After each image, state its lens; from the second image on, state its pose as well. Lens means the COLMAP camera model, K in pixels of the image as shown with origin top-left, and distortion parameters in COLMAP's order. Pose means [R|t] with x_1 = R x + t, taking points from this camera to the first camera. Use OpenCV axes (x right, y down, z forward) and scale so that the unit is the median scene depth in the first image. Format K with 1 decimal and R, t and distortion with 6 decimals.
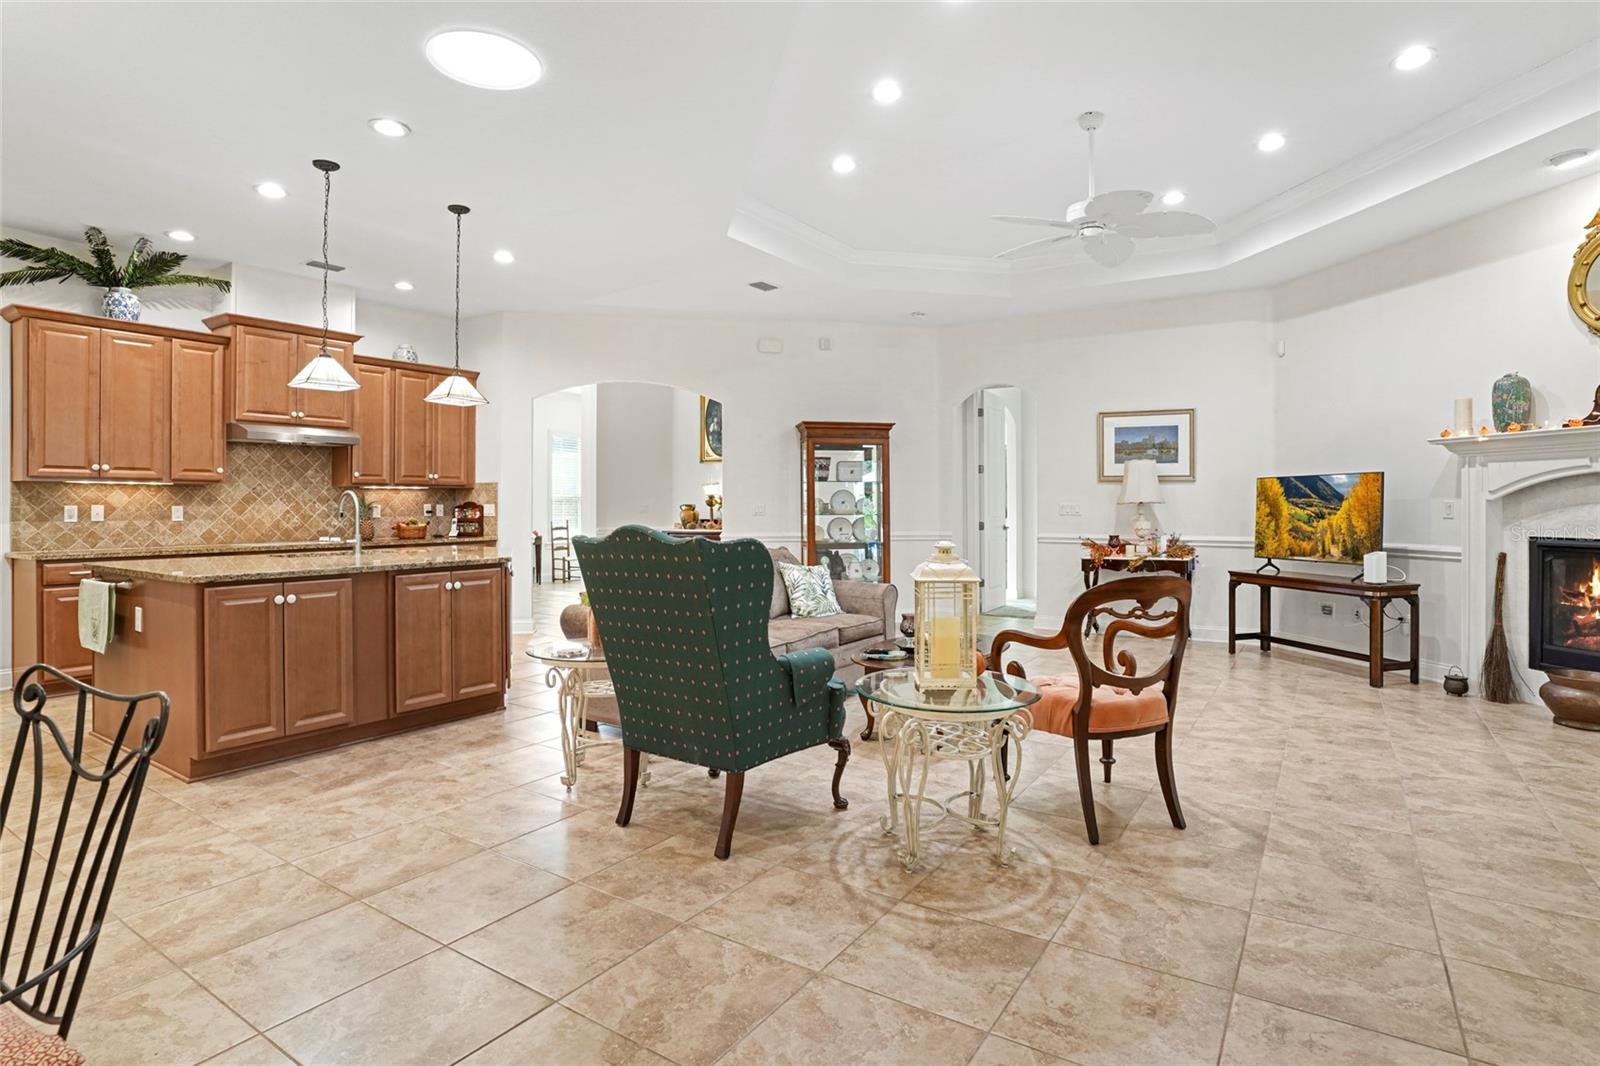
lens RADIAL K [[822.7, 0, 797.9], [0, 822.7, 505.3], [0, 0, 1]] dist [-0.060868, 0.035260]
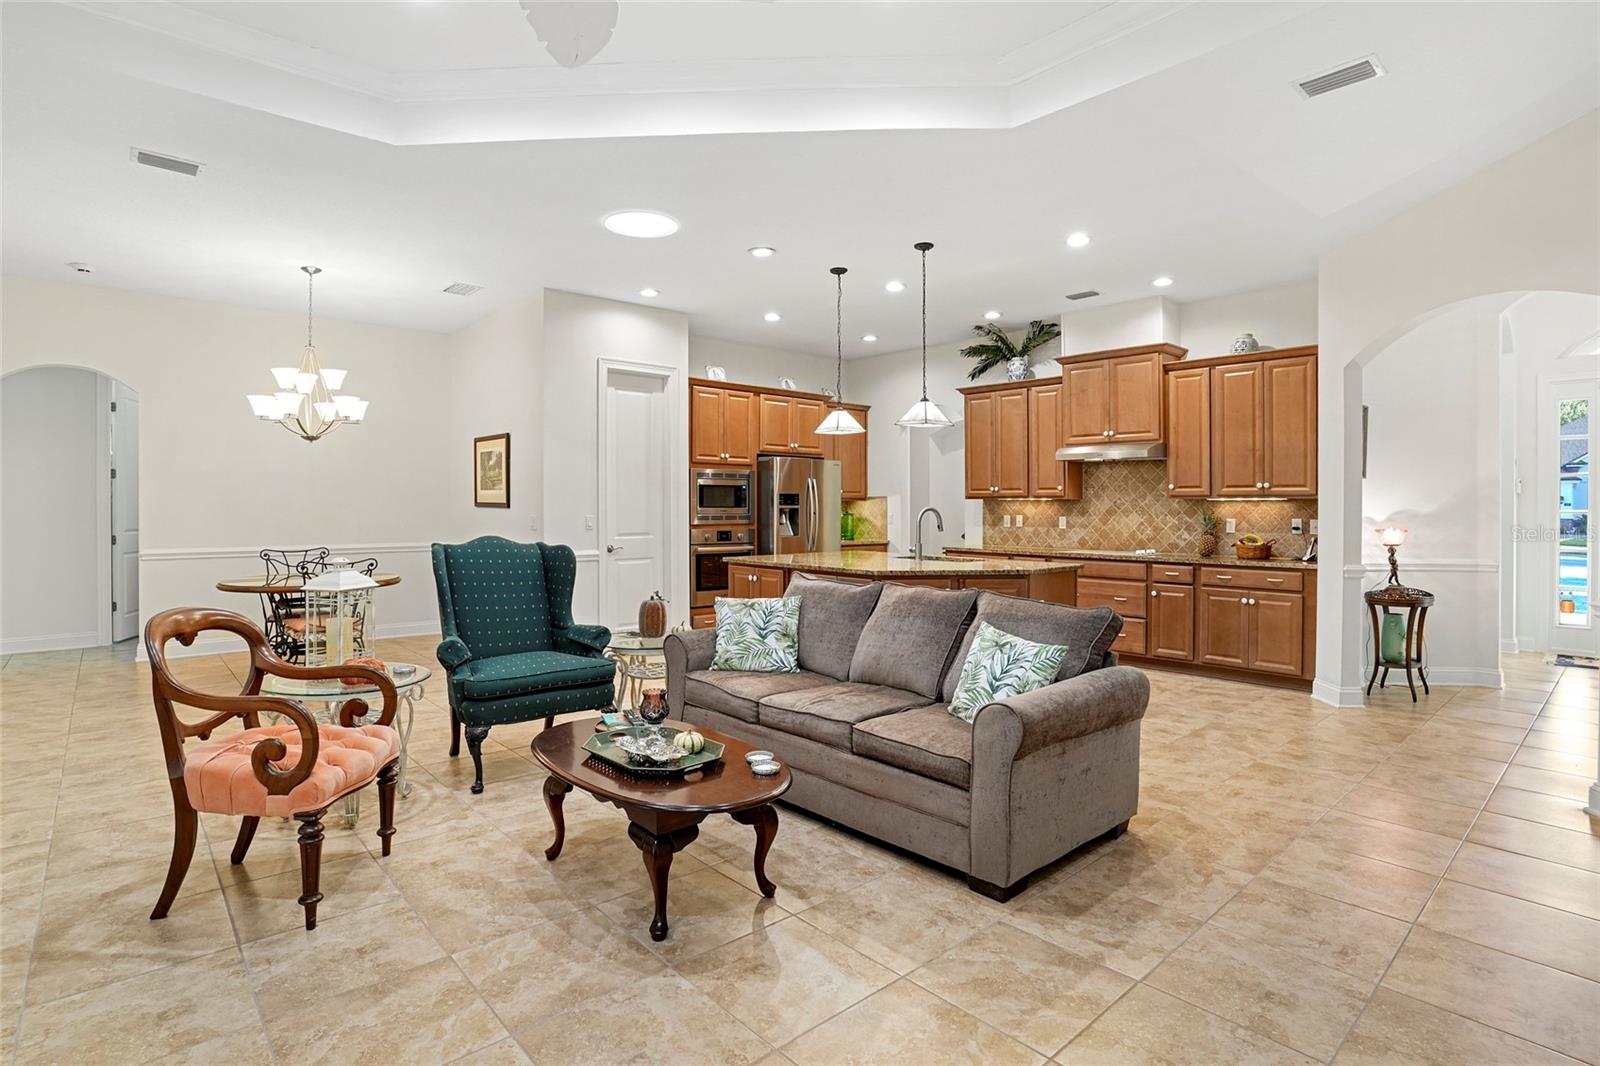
lens RADIAL K [[812.4, 0, 804.5], [0, 812.4, 488.3], [0, 0, 1]] dist [-0.064570, 0.027150]
pose [[-0.250911, -0.019120, -0.967821, 0.553709], [-0.006554, 0.999816, -0.018053, -0.018274], [0.967988, 0.001814, -0.250990, 0.933475]]
